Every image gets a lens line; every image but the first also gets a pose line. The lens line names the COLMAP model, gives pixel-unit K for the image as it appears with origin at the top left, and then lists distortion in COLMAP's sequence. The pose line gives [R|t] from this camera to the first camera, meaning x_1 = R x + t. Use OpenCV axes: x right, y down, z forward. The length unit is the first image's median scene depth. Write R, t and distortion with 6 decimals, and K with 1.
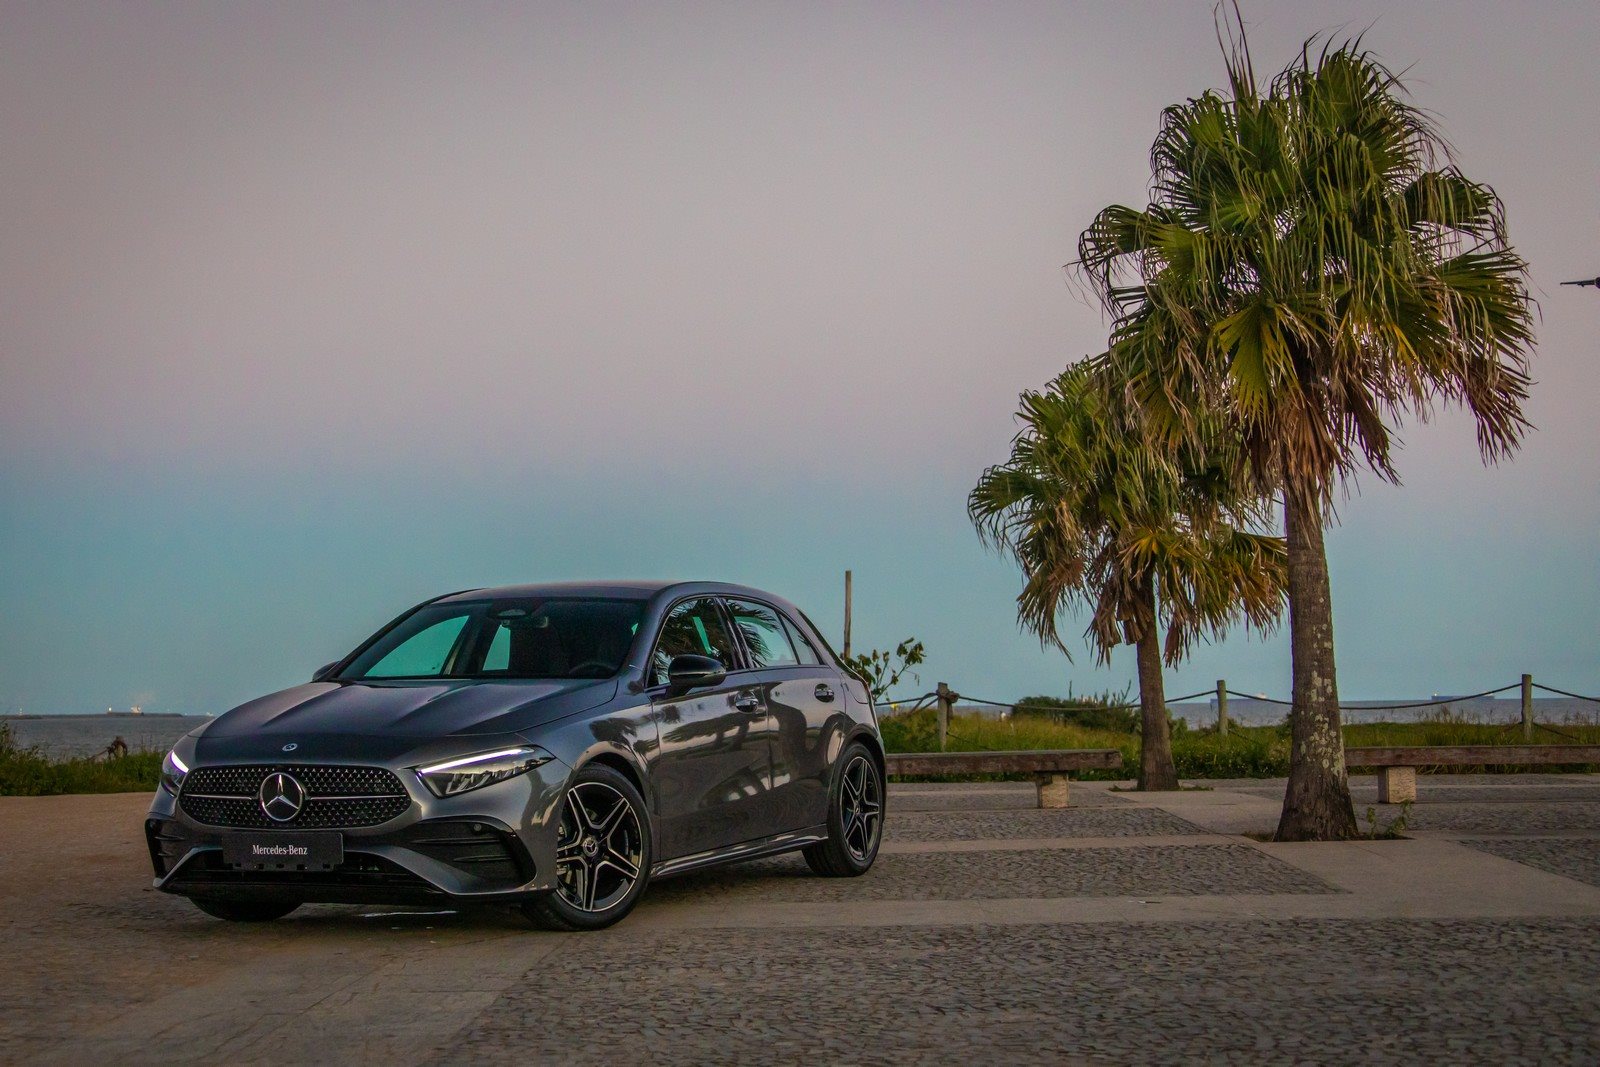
lens RADIAL K [[2908.3, 0, 735.9], [0, 2908.3, 492.2], [0, 0, 1]] dist [0.022484, -0.192284]
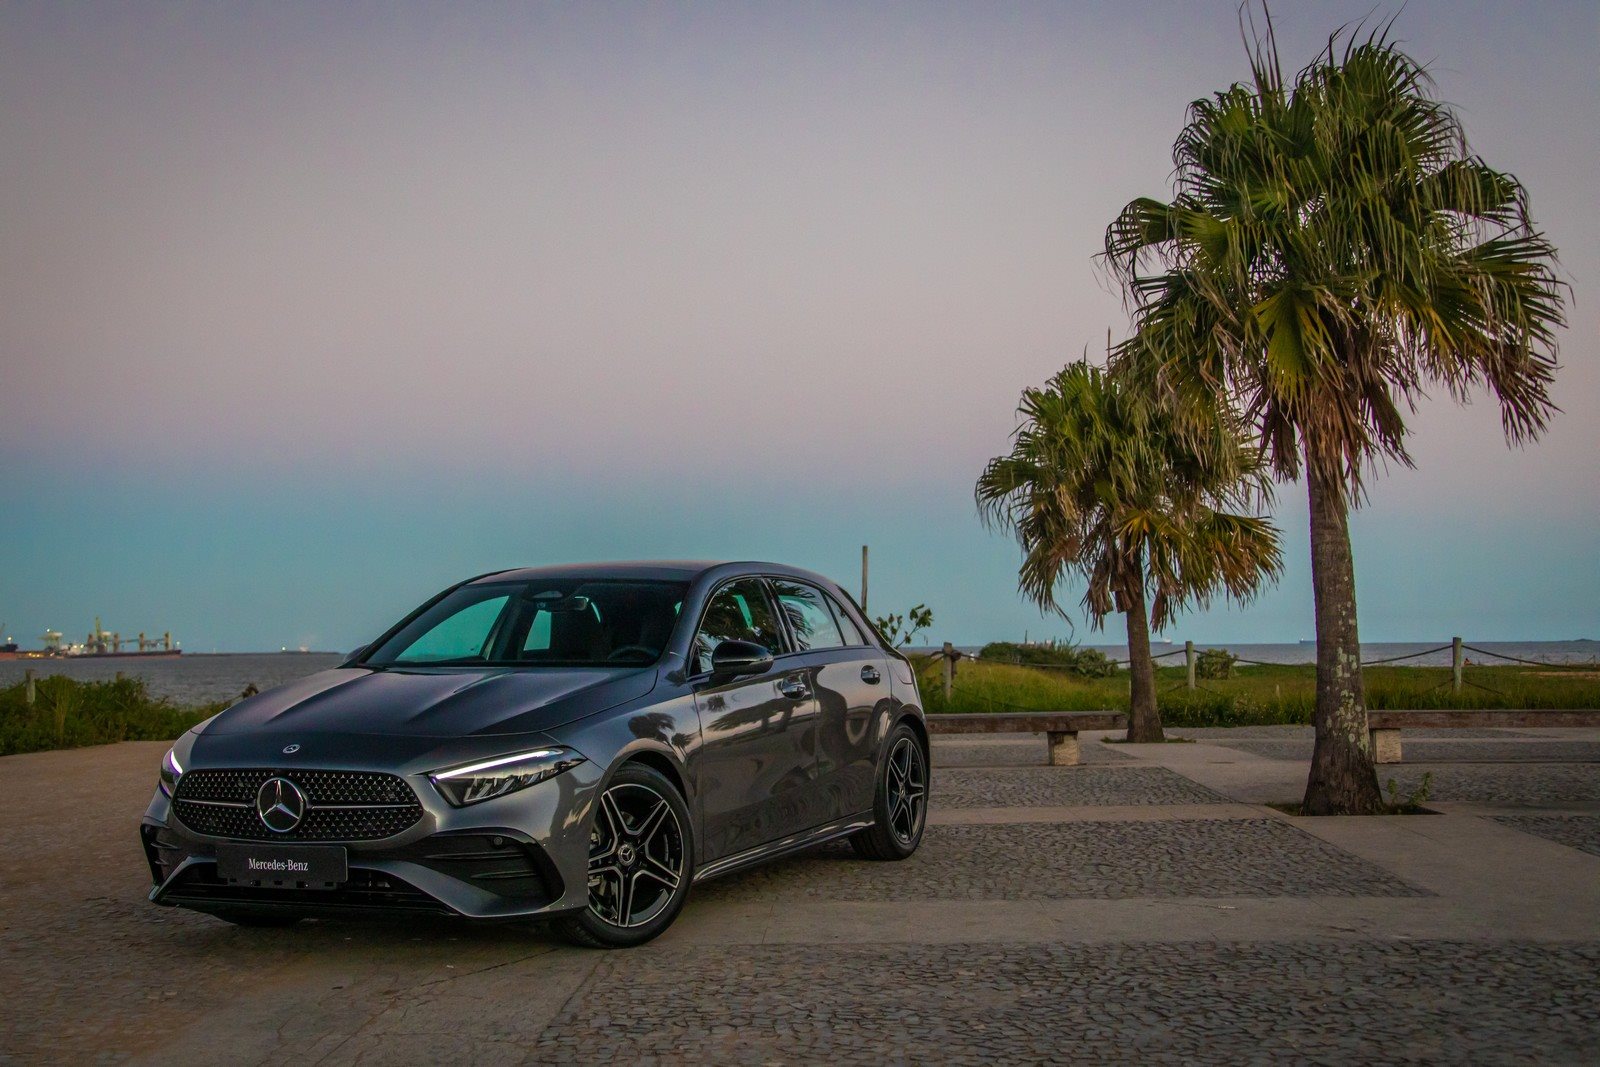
lens RADIAL K [[2204.8, 0, 746.6], [0, 2204.8, 493.6], [0, 0, 1]] dist [0.077905, -0.099731]
pose [[0.999972, 0.001133, -0.007395, -0.005527], [-0.001100, 0.999989, 0.004543, 0.003990], [0.007400, -0.004535, 0.999962, 0.231493]]
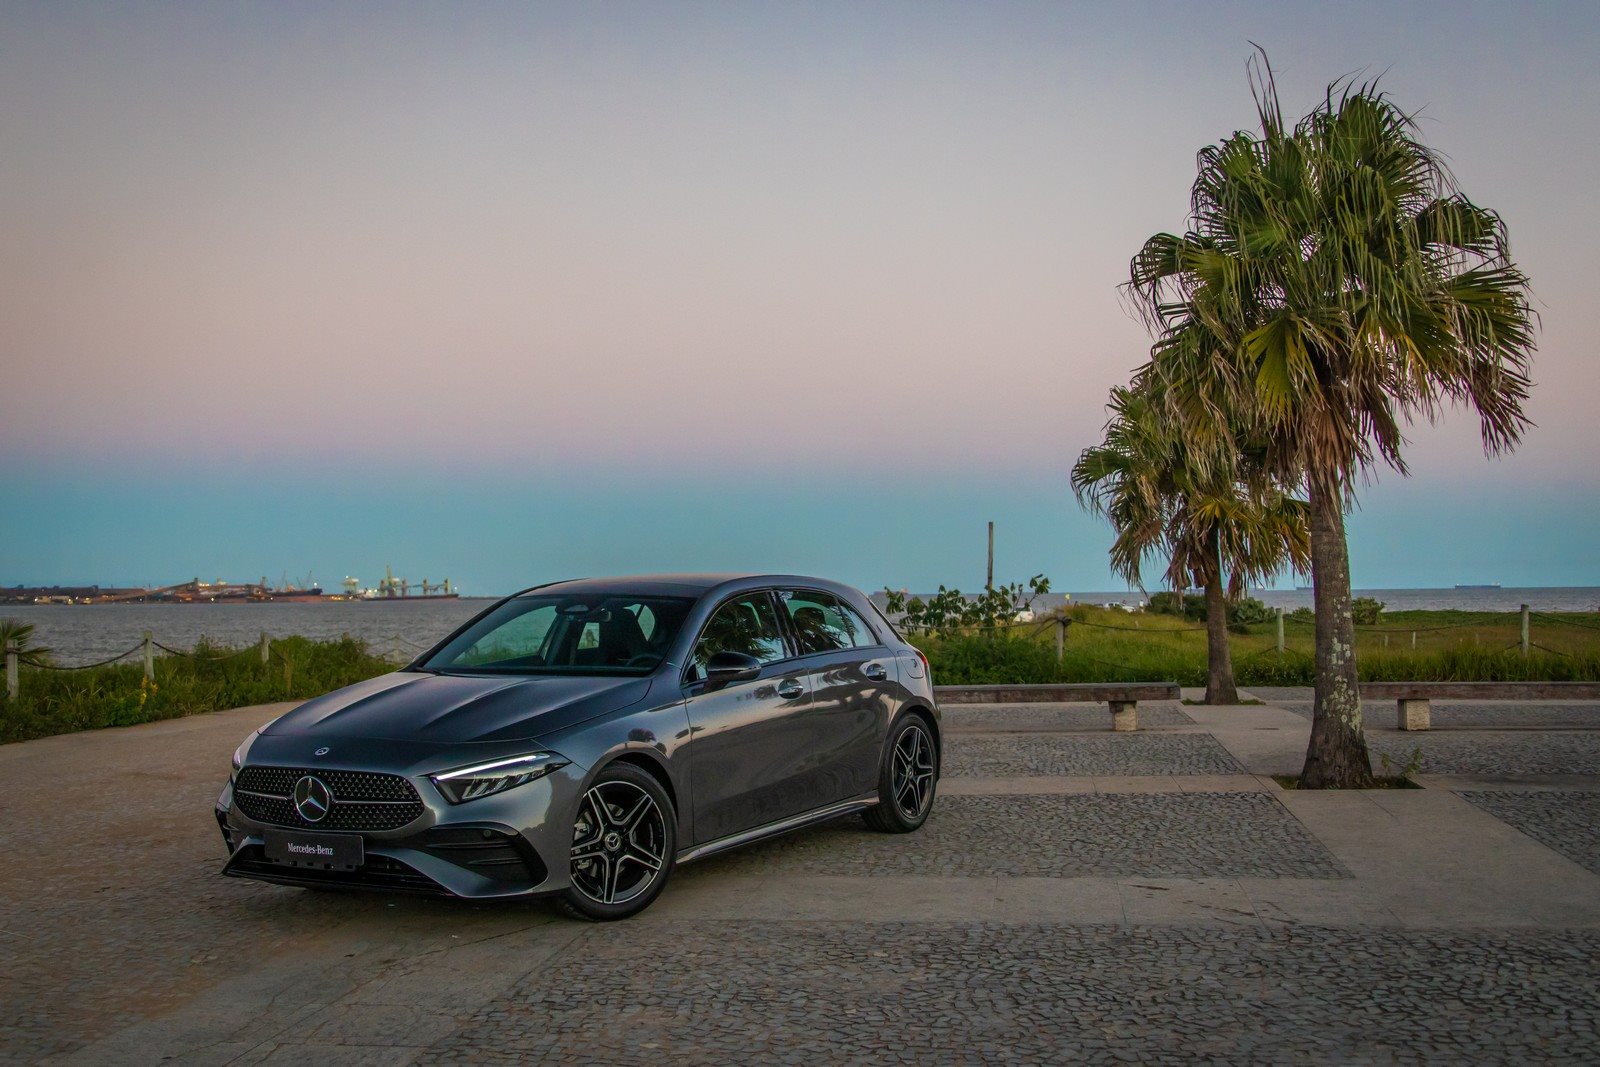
lens RADIAL K [[1960.2, 0, 747.0], [0, 1960.2, 501.7], [0, 0, 1]] dist [-0.001243, -0.058546]
pose [[0.993639, -0.003447, -0.112563, 0.060074], [0.006683, 0.999575, 0.028387, -0.016767], [0.112417, -0.028959, 0.993239, 0.224829]]
